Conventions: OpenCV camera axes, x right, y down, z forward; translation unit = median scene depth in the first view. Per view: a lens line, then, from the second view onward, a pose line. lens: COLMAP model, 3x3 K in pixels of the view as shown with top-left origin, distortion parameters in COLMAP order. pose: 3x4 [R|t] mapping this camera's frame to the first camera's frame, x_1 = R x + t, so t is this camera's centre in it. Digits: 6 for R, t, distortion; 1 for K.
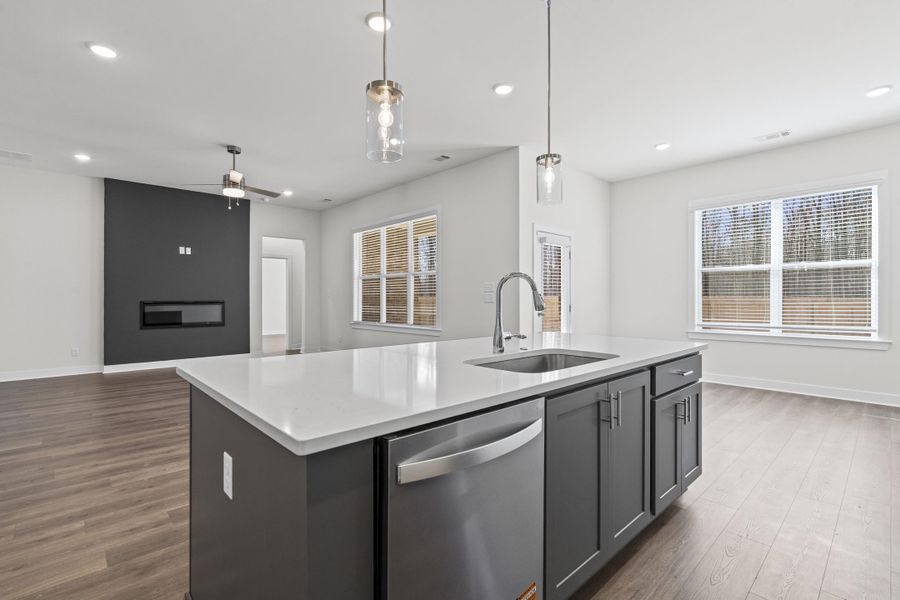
lens RADIAL K [[402.9, 0, 446.0], [0, 402.9, 293.6], [0, 0, 1]] dist [0.024325, 0.000225]
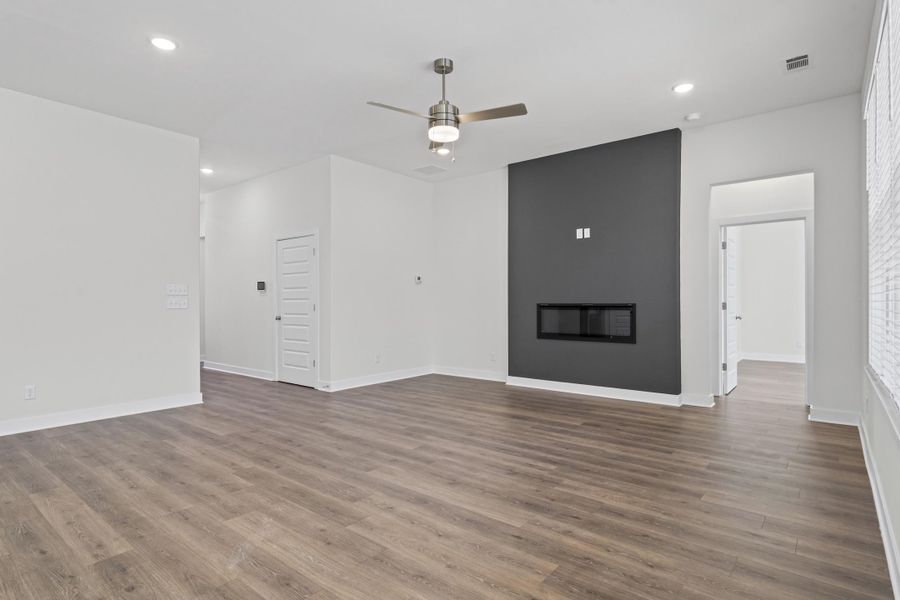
lens RADIAL K [[480.5, 0, 453.1], [0, 480.5, 299.7], [0, 0, 1]] dist [0.005666, 0.001186]
pose [[0.155574, -0.007645, -0.987795, 0.163655], [0.016020, 0.999858, -0.005216, 0.012227], [0.987694, -0.015013, 0.155674, 0.649297]]
